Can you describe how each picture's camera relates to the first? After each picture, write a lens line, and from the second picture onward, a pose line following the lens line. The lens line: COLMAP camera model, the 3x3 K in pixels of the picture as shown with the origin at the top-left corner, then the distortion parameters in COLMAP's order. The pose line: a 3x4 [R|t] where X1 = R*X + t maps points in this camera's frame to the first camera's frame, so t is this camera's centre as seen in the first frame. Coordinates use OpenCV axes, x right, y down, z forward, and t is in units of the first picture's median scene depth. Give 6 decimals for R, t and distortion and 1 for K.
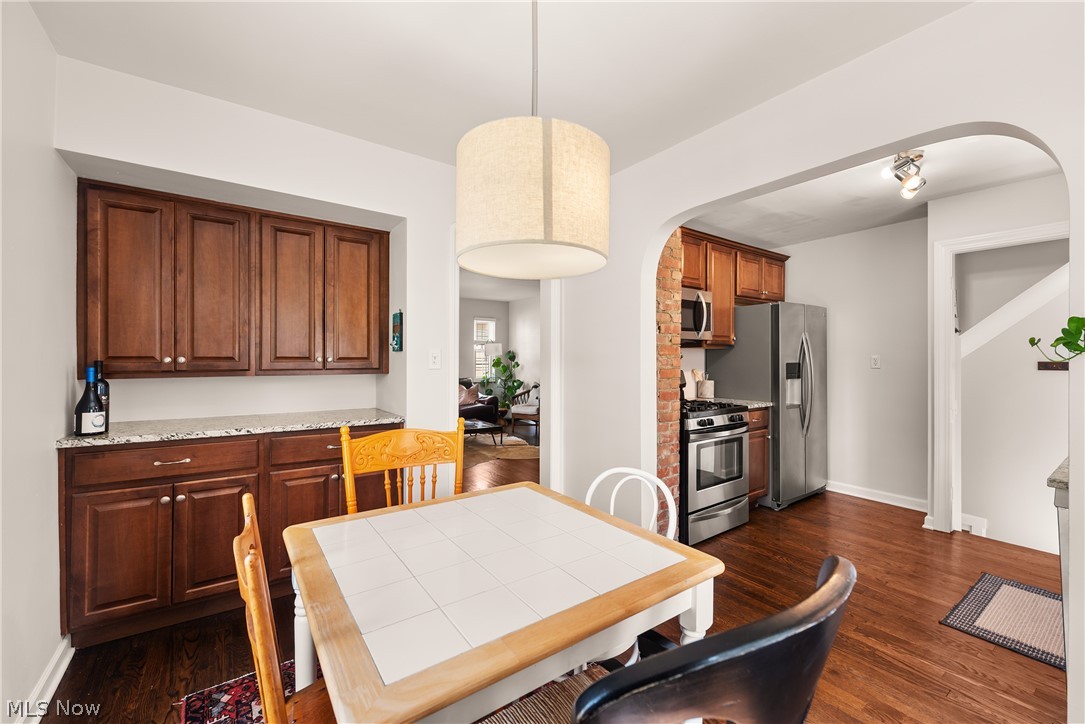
lens RADIAL K [[433.9, 0, 537.1], [0, 433.9, 359.3], [0, 0, 1]] dist [-0.000124, -0.000116]
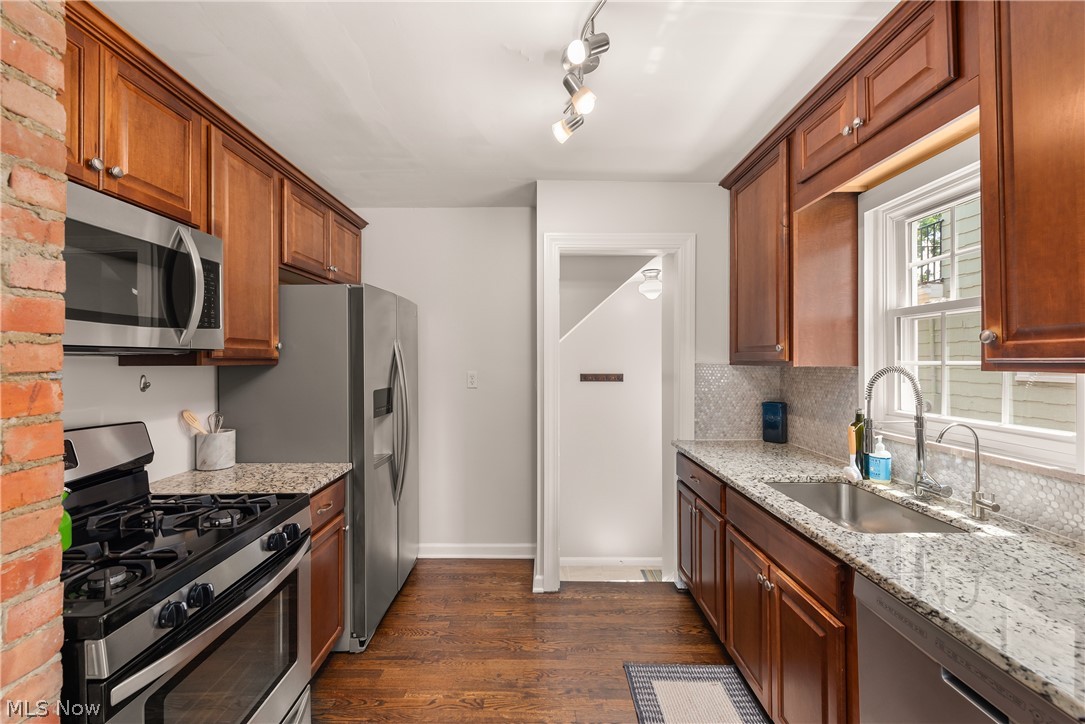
lens RADIAL K [[433.9, 0, 537.4], [0, 433.9, 358.4], [0, 0, 1]] dist [-0.000124, -0.000116]
pose [[0.577476, -0.001863, 0.816405, 0.220157], [0.005870, 0.999981, -0.001870, -0.031603], [-0.816386, 0.005872, 0.577476, 0.470653]]
